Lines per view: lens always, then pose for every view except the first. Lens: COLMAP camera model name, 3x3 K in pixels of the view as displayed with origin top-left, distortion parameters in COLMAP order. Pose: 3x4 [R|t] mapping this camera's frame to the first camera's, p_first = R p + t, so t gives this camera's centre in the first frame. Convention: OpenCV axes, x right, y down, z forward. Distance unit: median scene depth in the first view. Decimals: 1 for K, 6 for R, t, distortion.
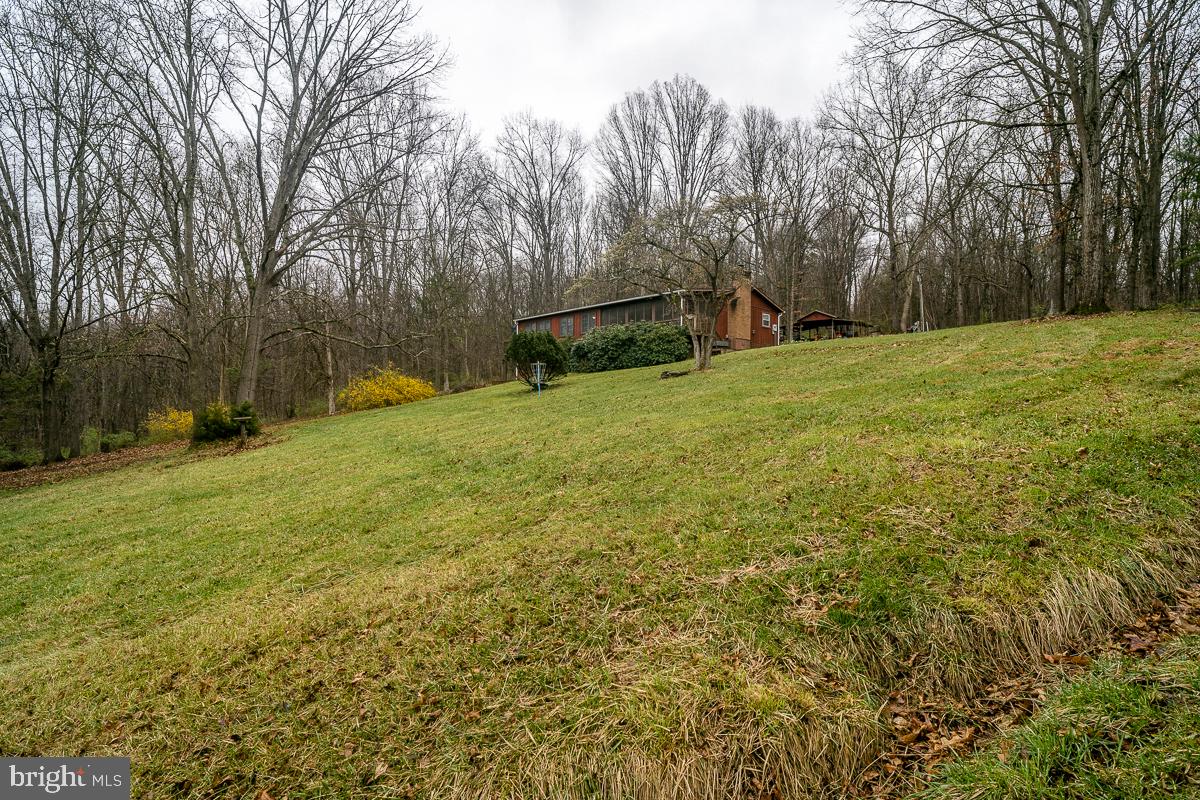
lens RADIAL K [[621.8, 0, 600.0], [0, 621.8, 400.0], [0, 0, 1]] dist [-0.002702, -0.000768]
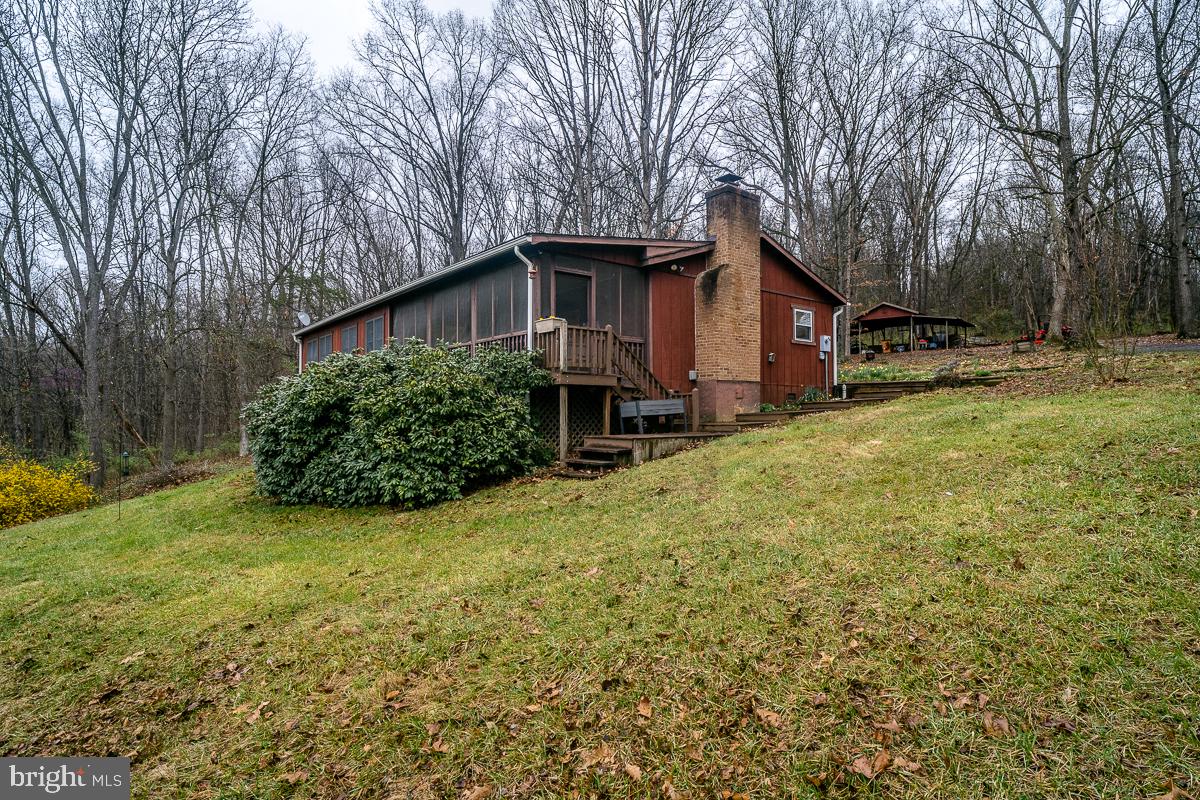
lens RADIAL K [[621.8, 0, 600.0], [0, 621.8, 400.0], [0, 0, 1]] dist [-0.002702, -0.000768]
pose [[0.998357, -0.011660, -0.056096, 0.166379], [0.011739, 0.999931, 0.001084, -0.086545], [0.056080, -0.001741, 0.998425, 0.623332]]
